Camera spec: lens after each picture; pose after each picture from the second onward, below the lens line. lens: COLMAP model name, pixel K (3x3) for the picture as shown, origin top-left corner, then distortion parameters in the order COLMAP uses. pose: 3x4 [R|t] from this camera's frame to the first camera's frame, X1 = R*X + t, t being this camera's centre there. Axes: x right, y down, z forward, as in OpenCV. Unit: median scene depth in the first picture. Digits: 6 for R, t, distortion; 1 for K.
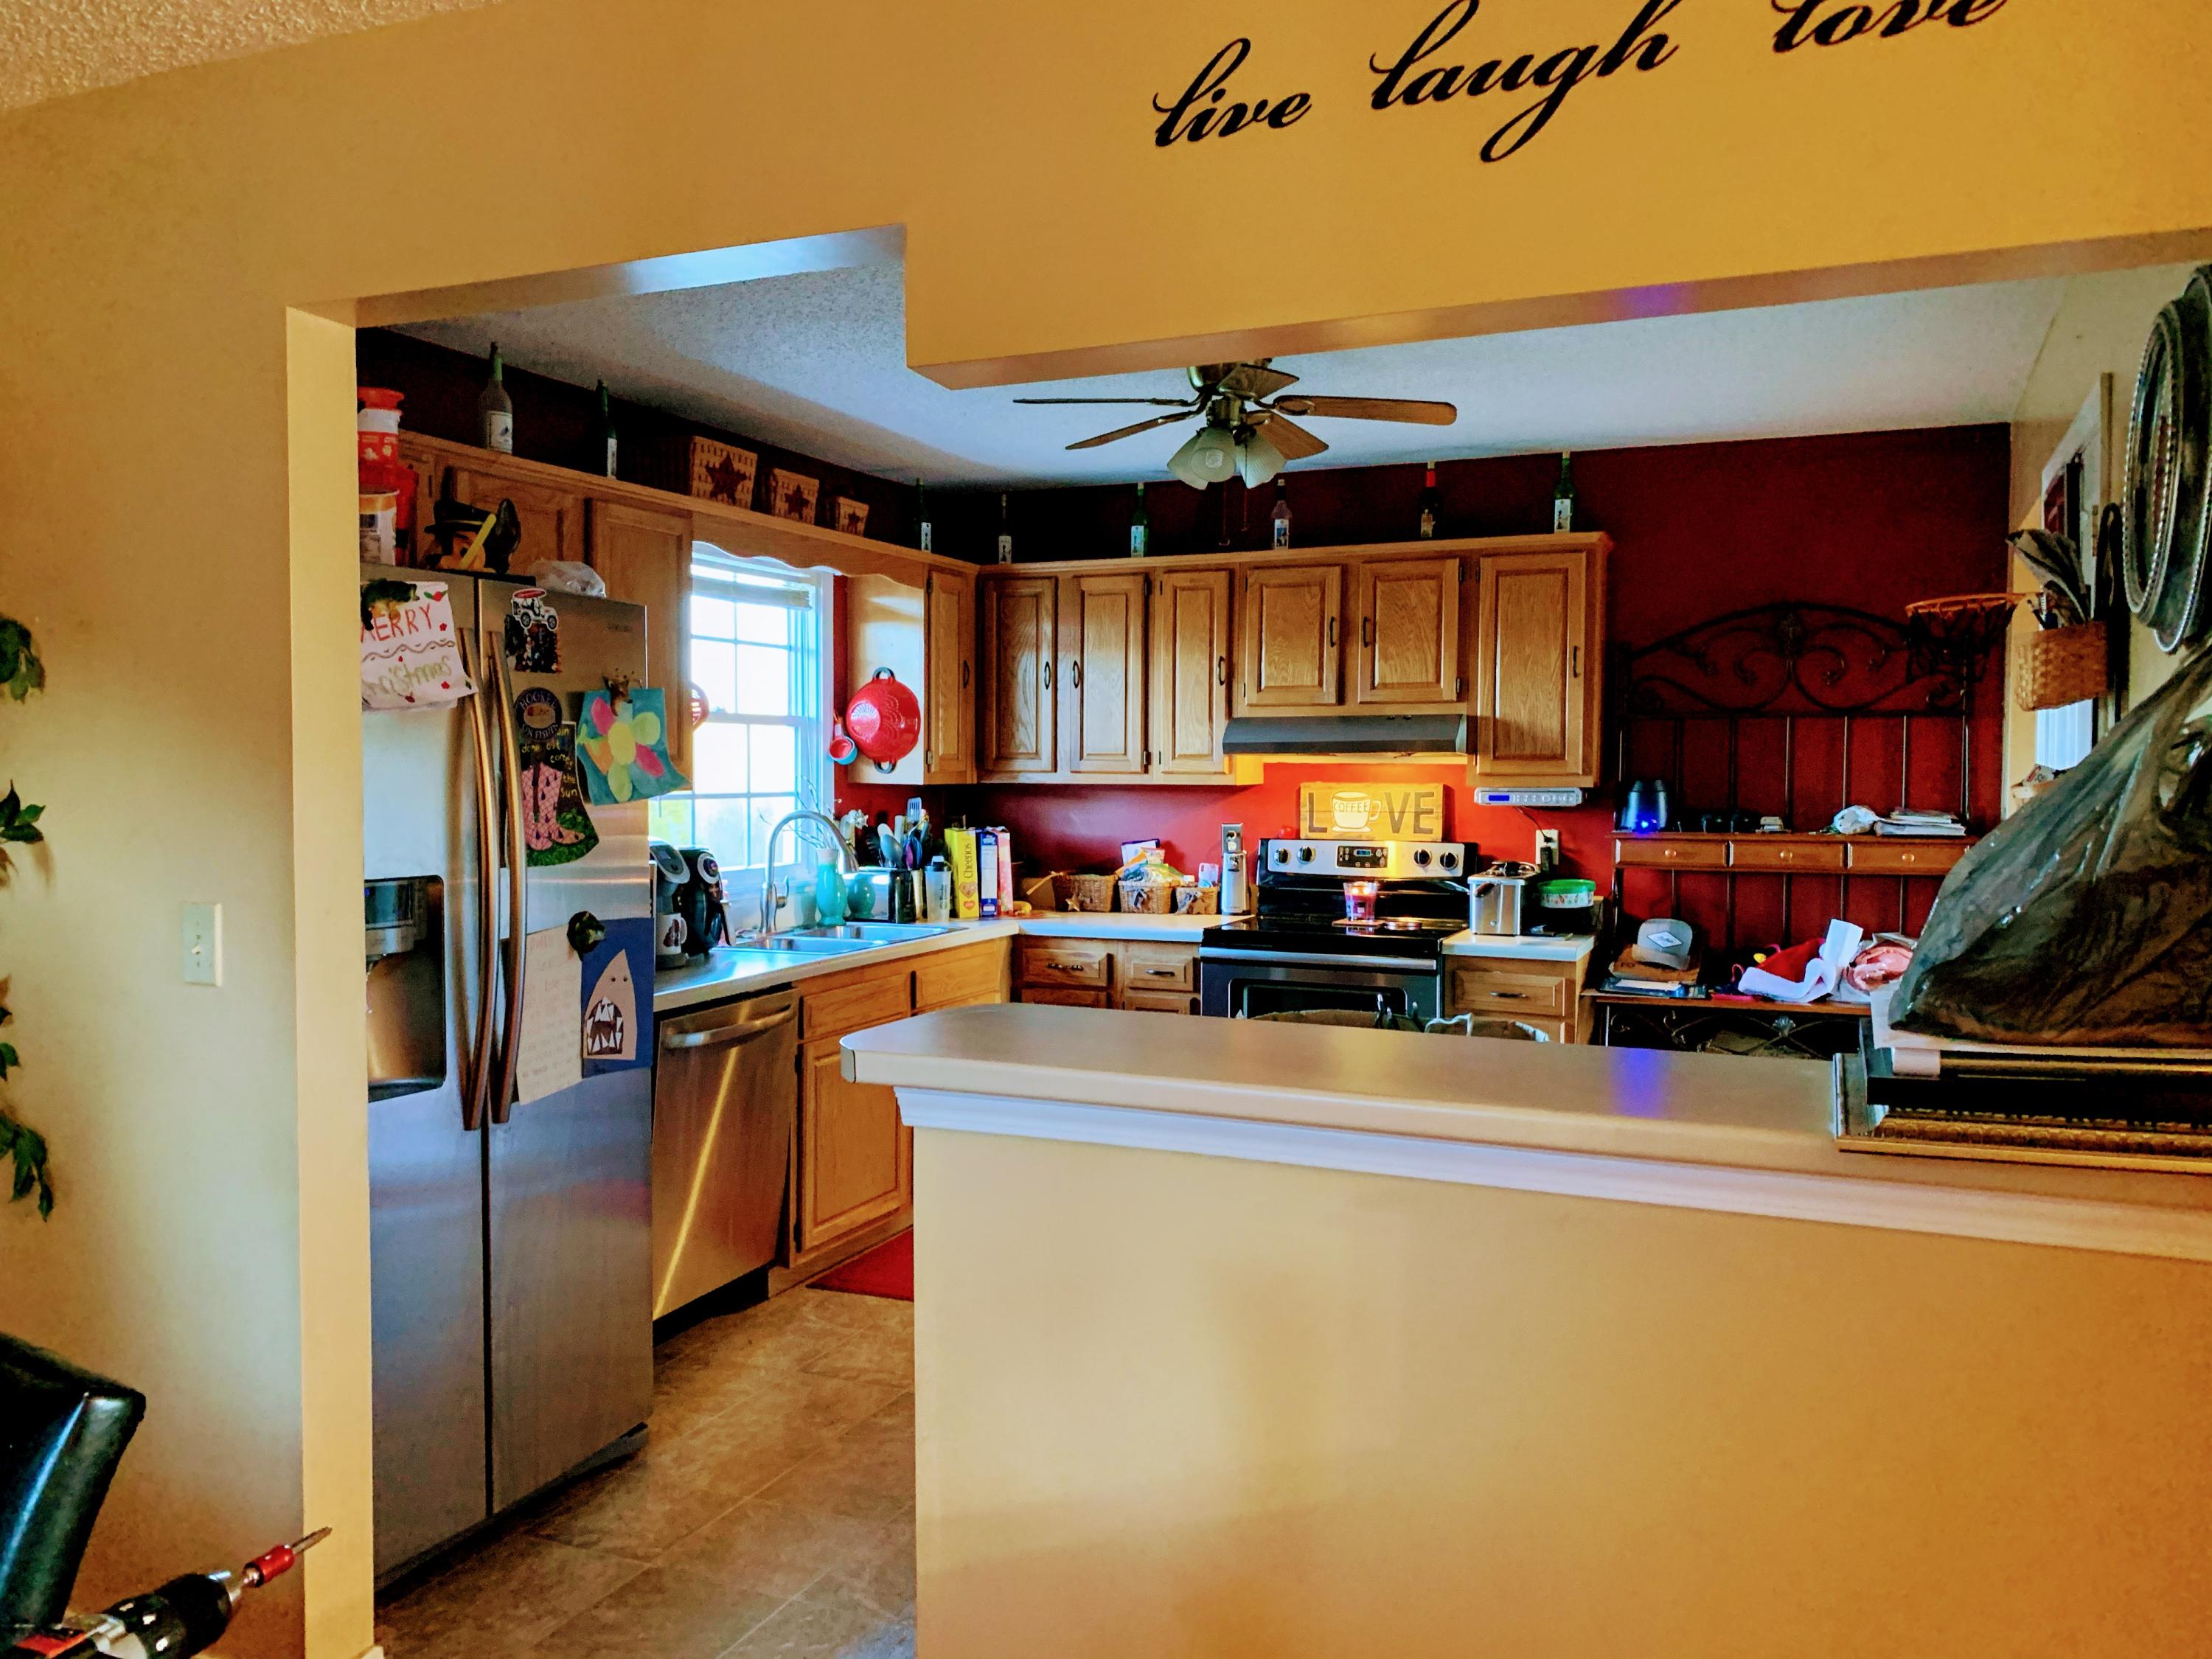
lens RADIAL K [[1670.2, 0, 1037.8], [0, 1670.2, 810.8], [0, 0, 1]] dist [0.036094, -0.090310]
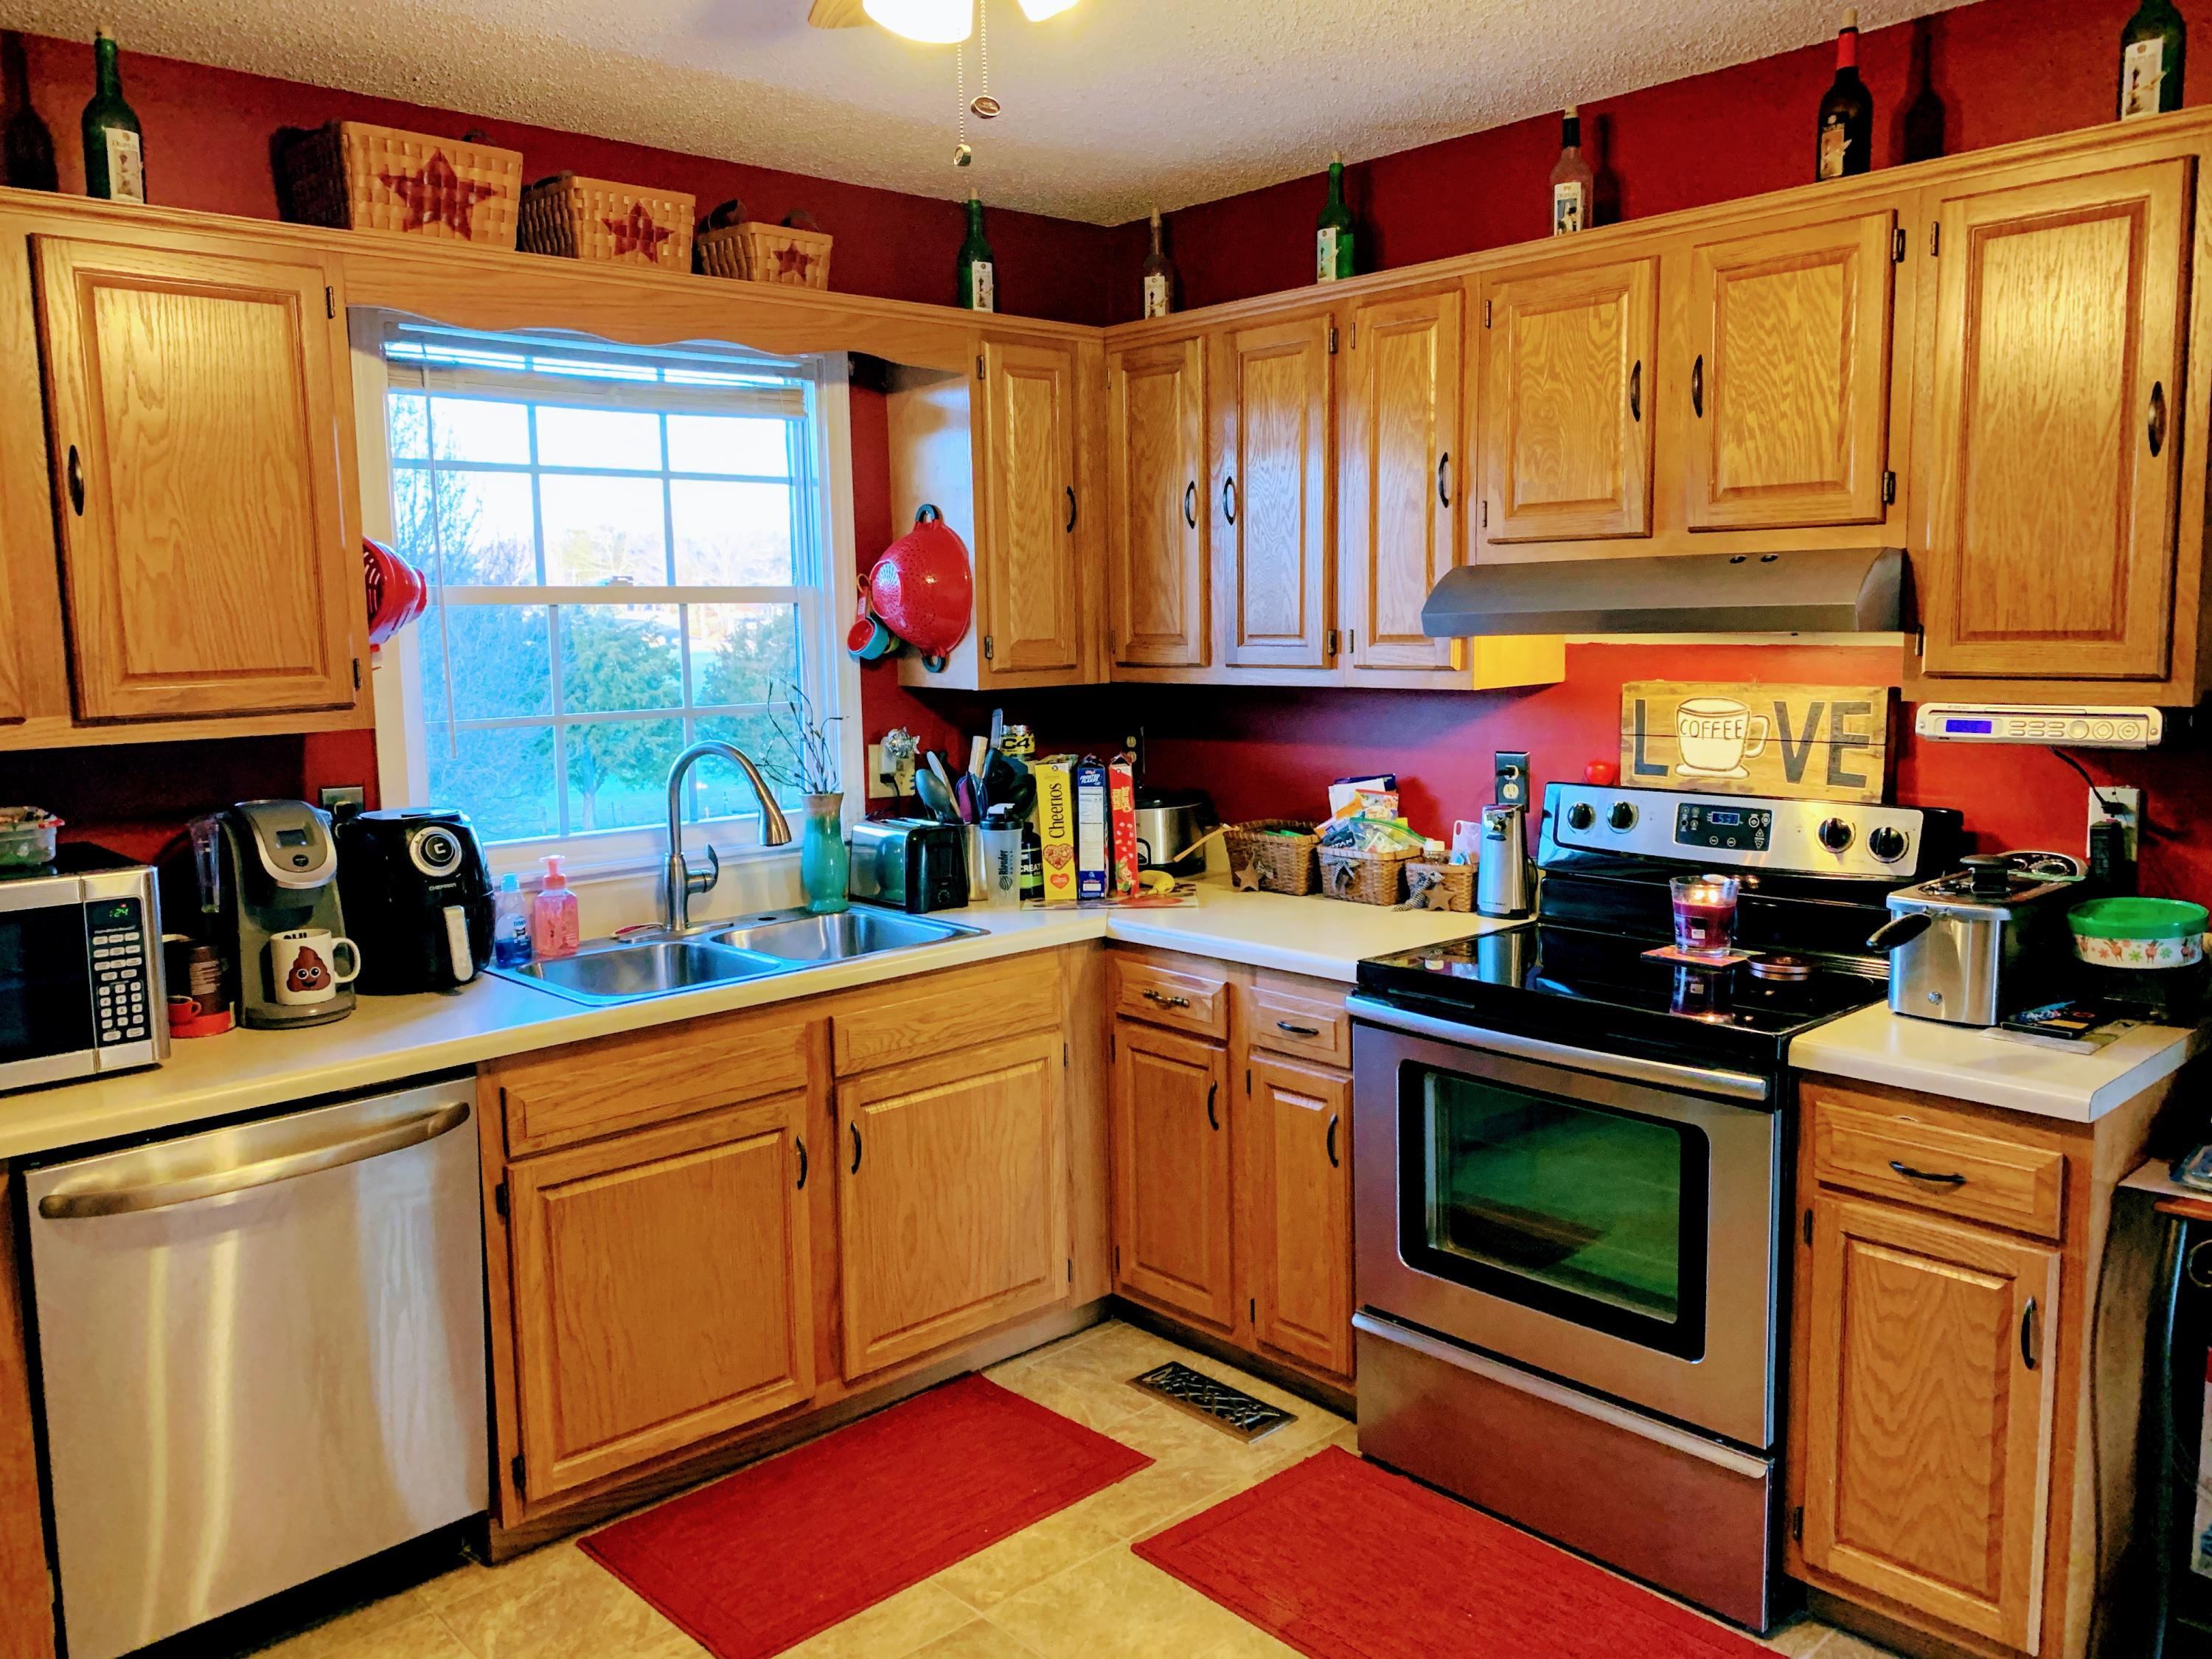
lens RADIAL K [[1670.2, 0, 1037.8], [0, 1670.2, 810.8], [0, 0, 1]] dist [0.036094, -0.090310]
pose [[0.917326, 0.023378, -0.397450, 0.206363], [0.013192, 0.995942, 0.089030, -0.026692], [0.397919, -0.086913, 0.913295, 0.437258]]
